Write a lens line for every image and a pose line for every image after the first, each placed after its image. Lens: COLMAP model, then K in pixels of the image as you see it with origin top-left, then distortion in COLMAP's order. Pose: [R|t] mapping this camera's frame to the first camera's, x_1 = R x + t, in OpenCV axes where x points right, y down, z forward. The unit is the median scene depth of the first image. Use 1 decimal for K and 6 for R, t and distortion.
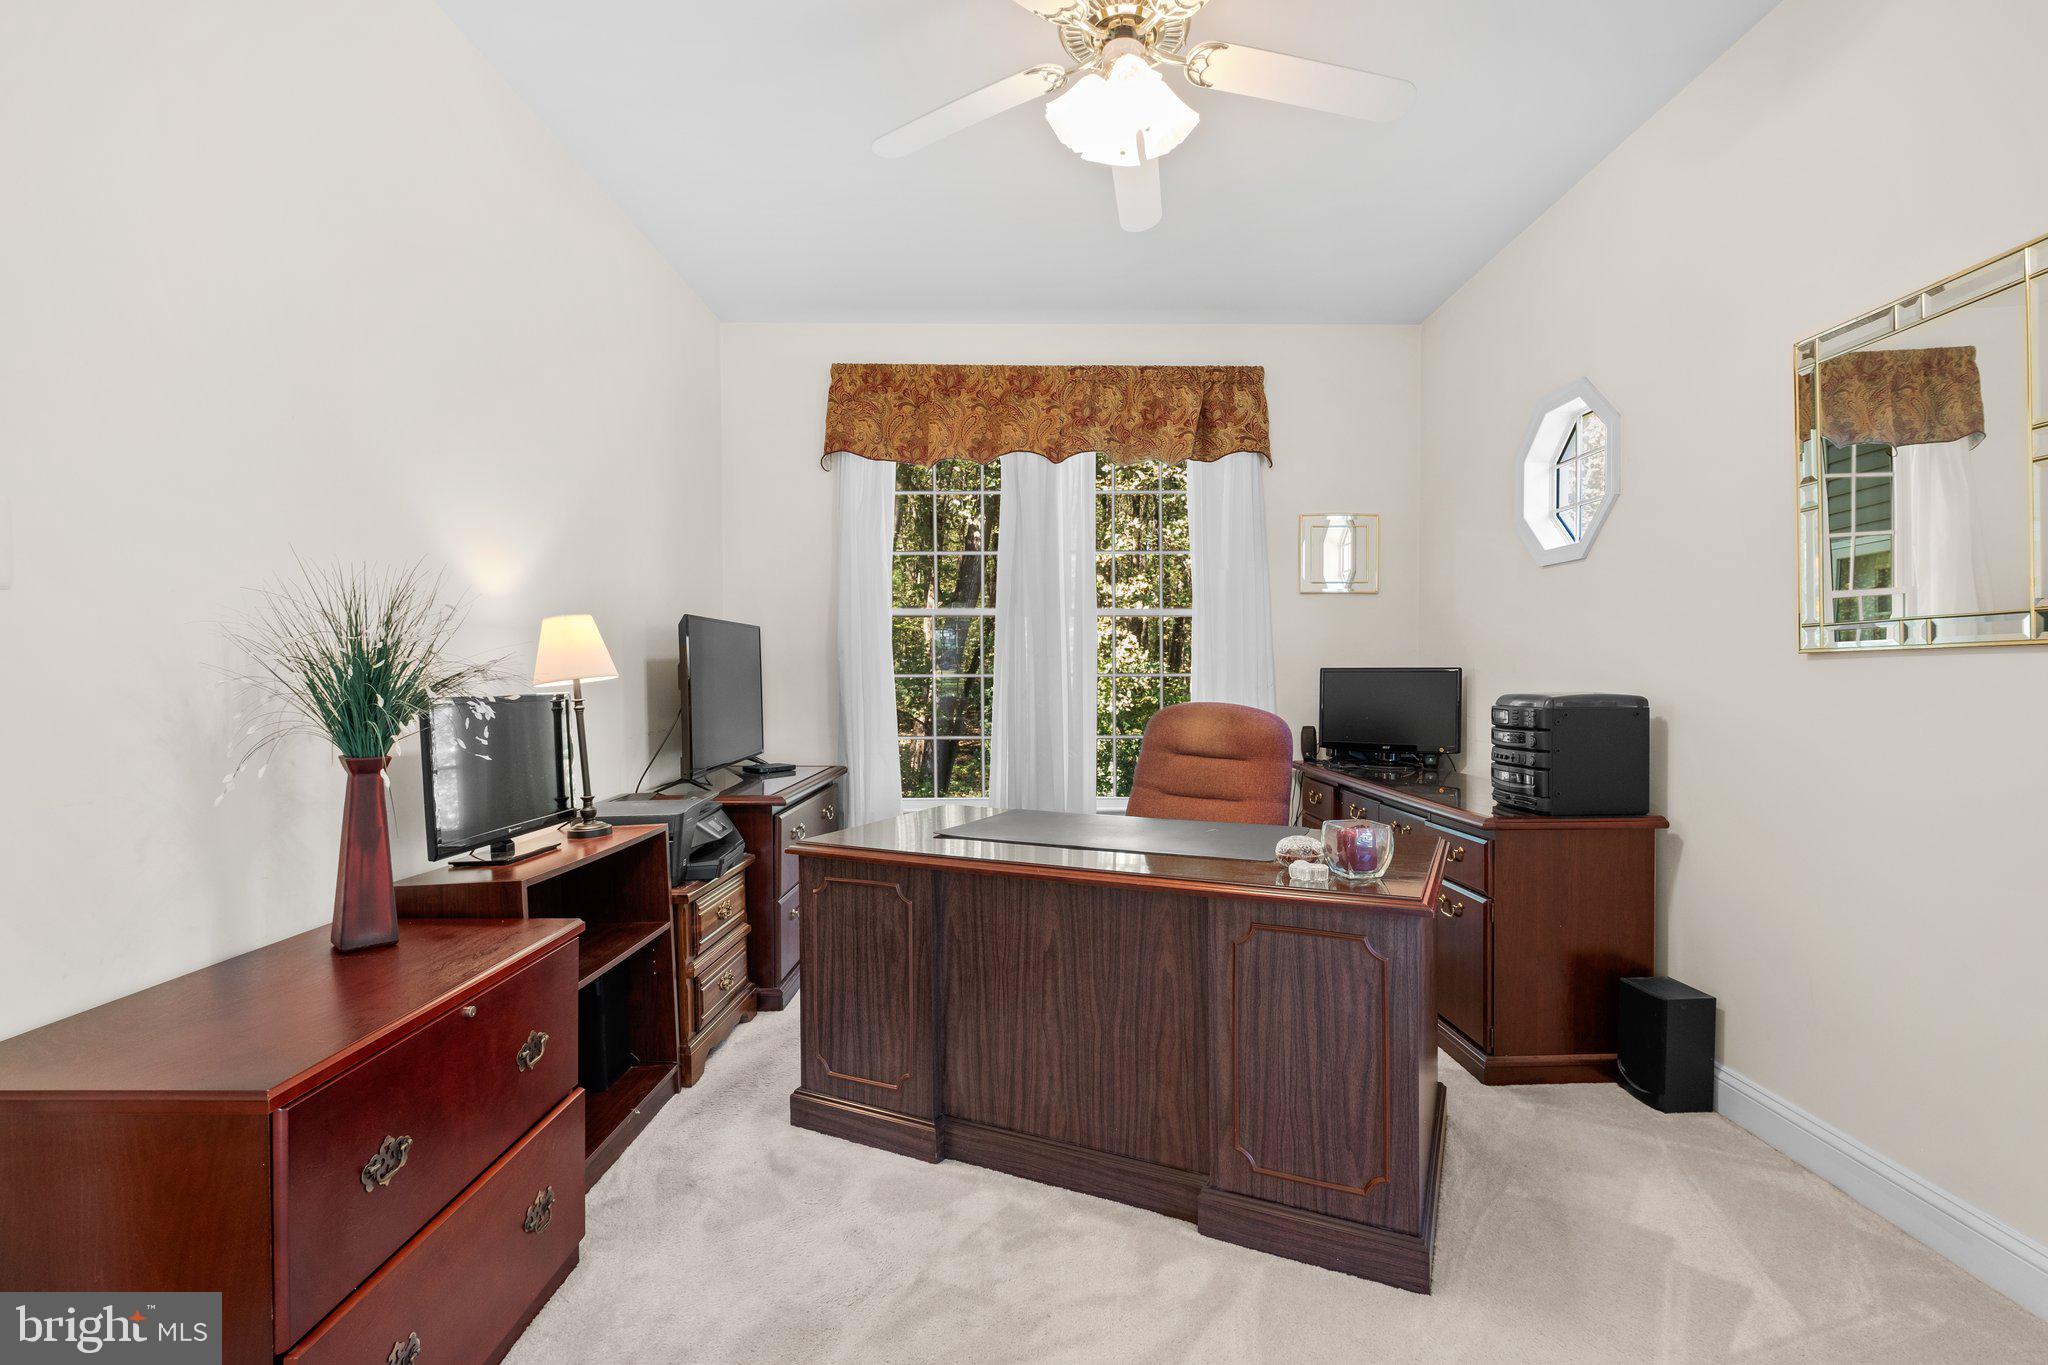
lens RADIAL K [[884.6, 0, 1046.8], [0, 884.6, 684.4], [0, 0, 1]] dist [0.000622, -0.005578]
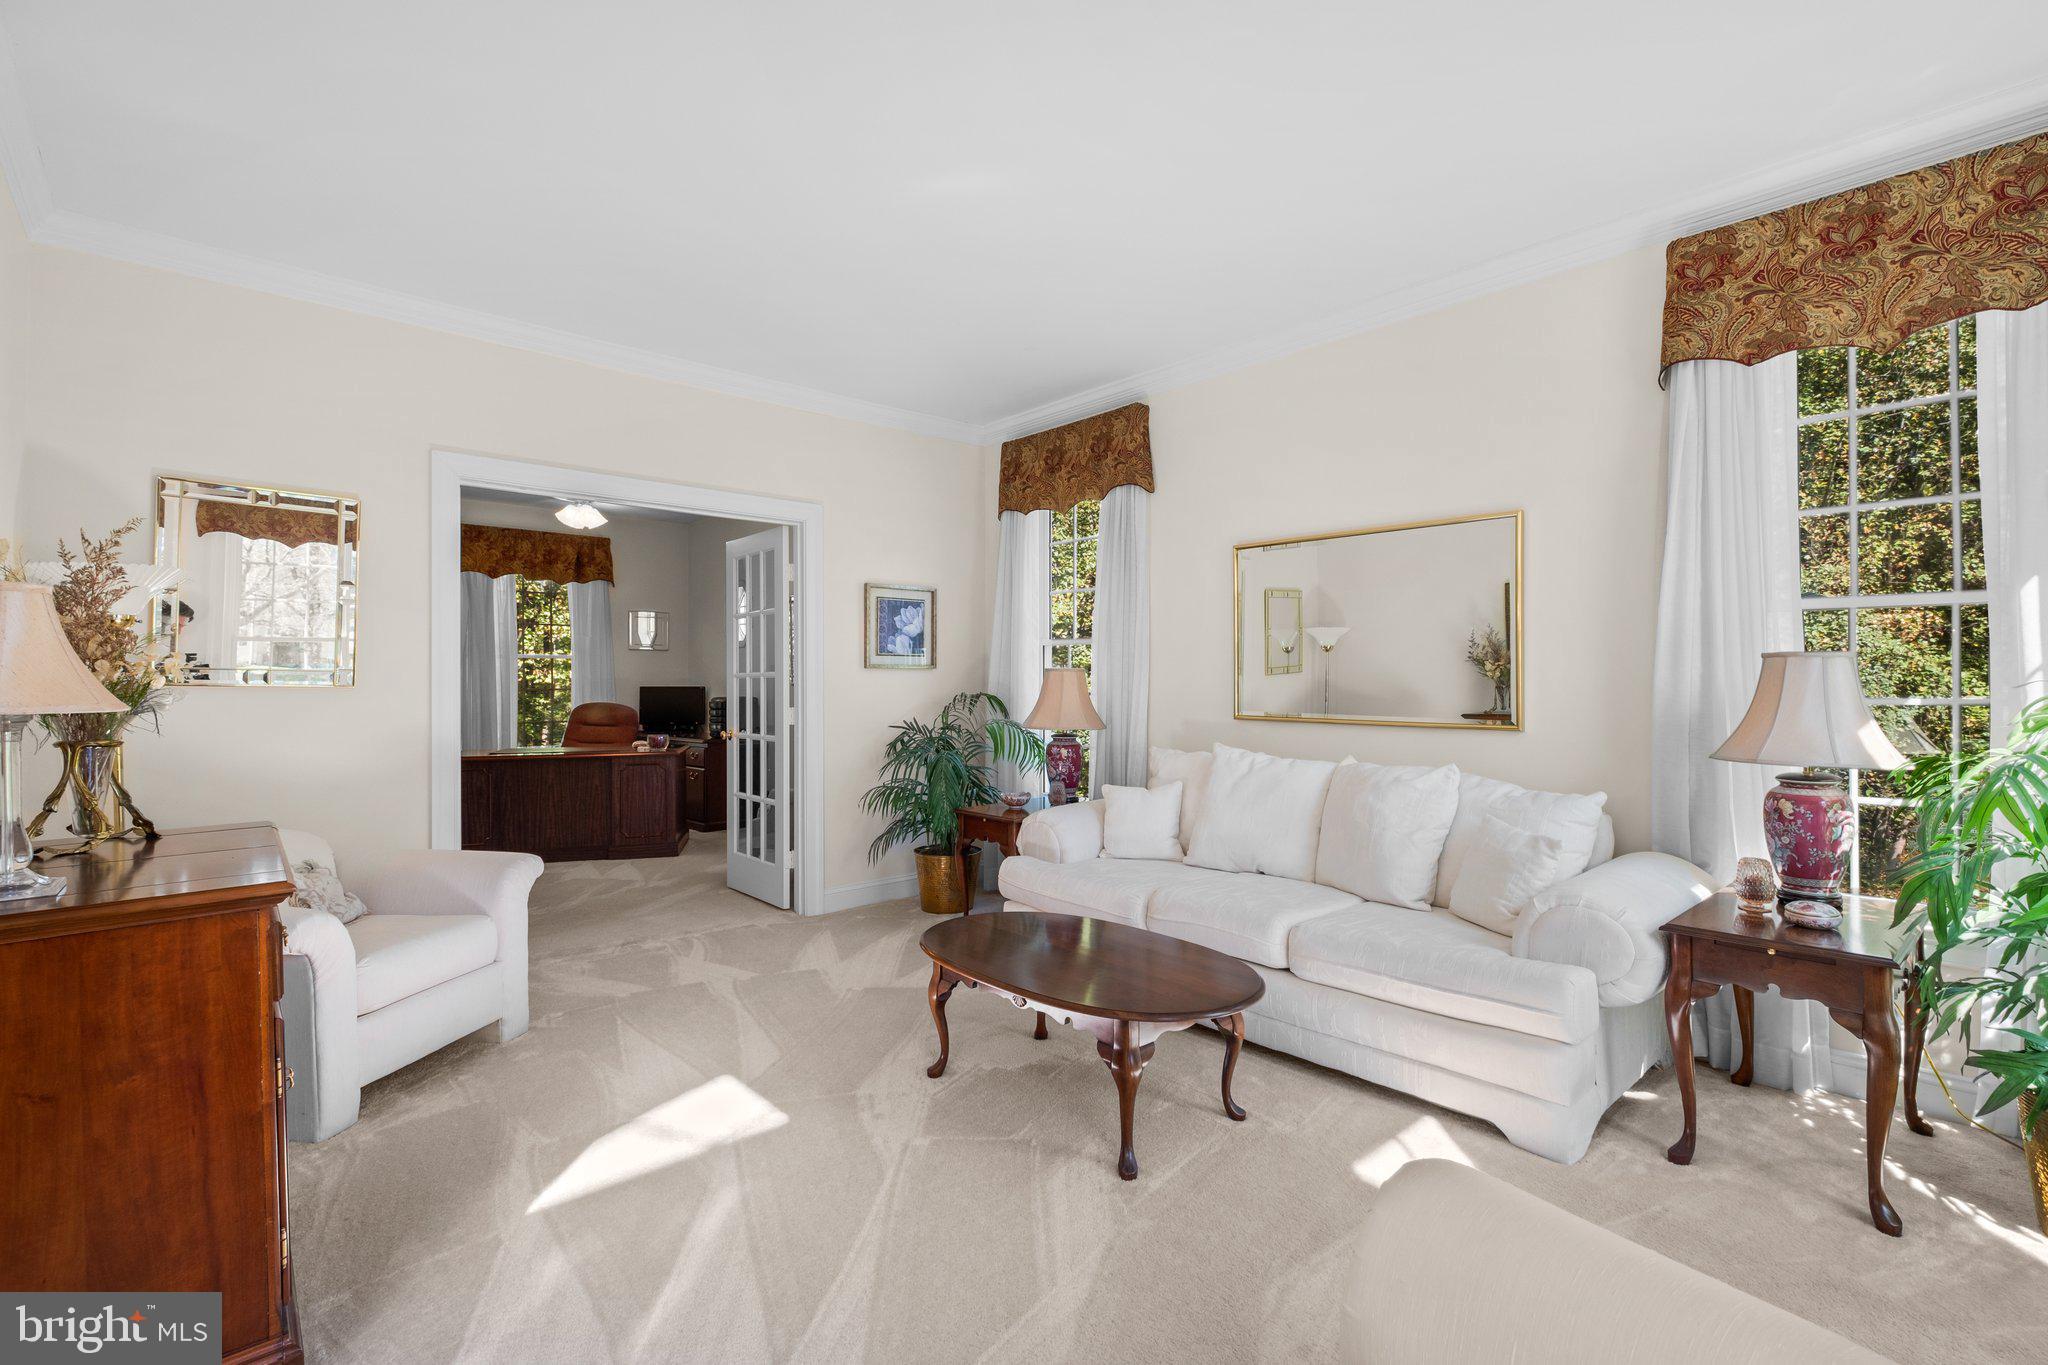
lens RADIAL K [[884.6, 0, 1046.8], [0, 884.6, 684.4], [0, 0, 1]] dist [0.000622, -0.005578]
pose [[0.730932, -0.001278, 0.682449, -0.413616], [0.007227, 0.999957, -0.005867, -0.003662], [-0.682412, 0.009220, 0.730910, -1.183776]]
